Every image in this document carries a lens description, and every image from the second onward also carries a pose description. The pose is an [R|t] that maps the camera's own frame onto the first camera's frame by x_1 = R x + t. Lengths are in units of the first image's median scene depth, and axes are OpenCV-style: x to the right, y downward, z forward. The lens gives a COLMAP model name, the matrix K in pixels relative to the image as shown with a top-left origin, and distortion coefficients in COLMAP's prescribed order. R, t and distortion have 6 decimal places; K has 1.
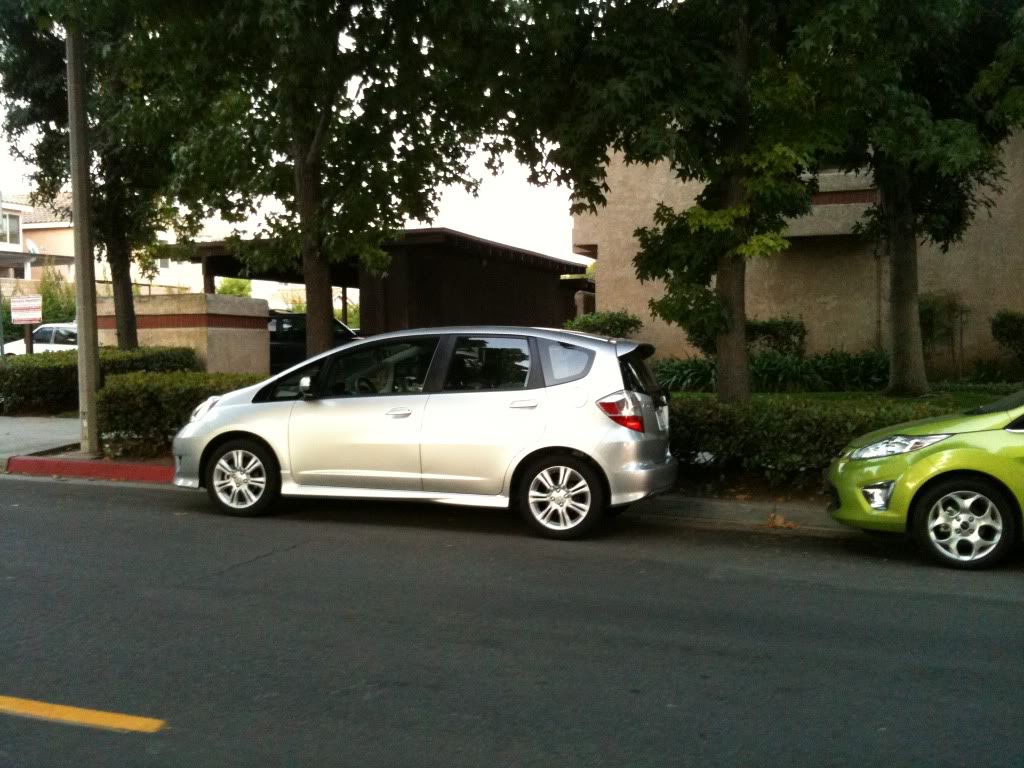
lens RADIAL K [[1057.9, 0, 498.4], [0, 1057.9, 383.2], [0, 0, 1]] dist [0.117142, -0.349582]
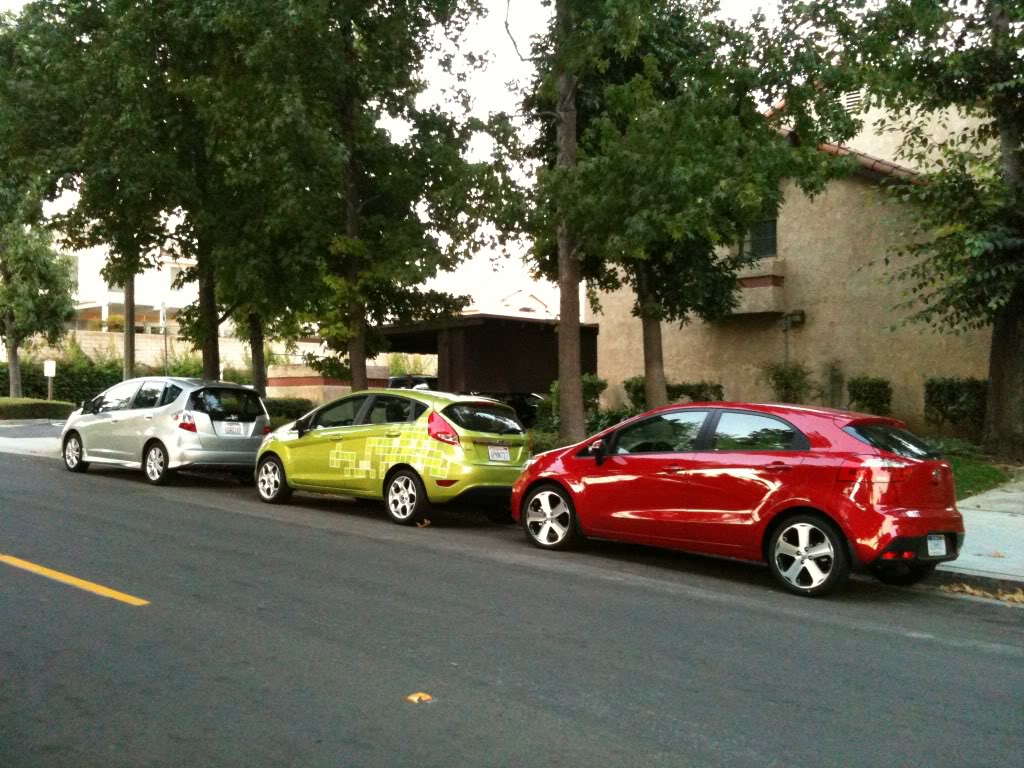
lens RADIAL K [[1057.9, 0, 498.4], [0, 1057.9, 383.2], [0, 0, 1]] dist [0.117142, -0.349582]
pose [[0.880626, 0.004598, -0.473790, 1.419147], [-0.036153, 0.997690, -0.057516, 0.045373], [0.472431, 0.067779, 0.878758, -0.424425]]
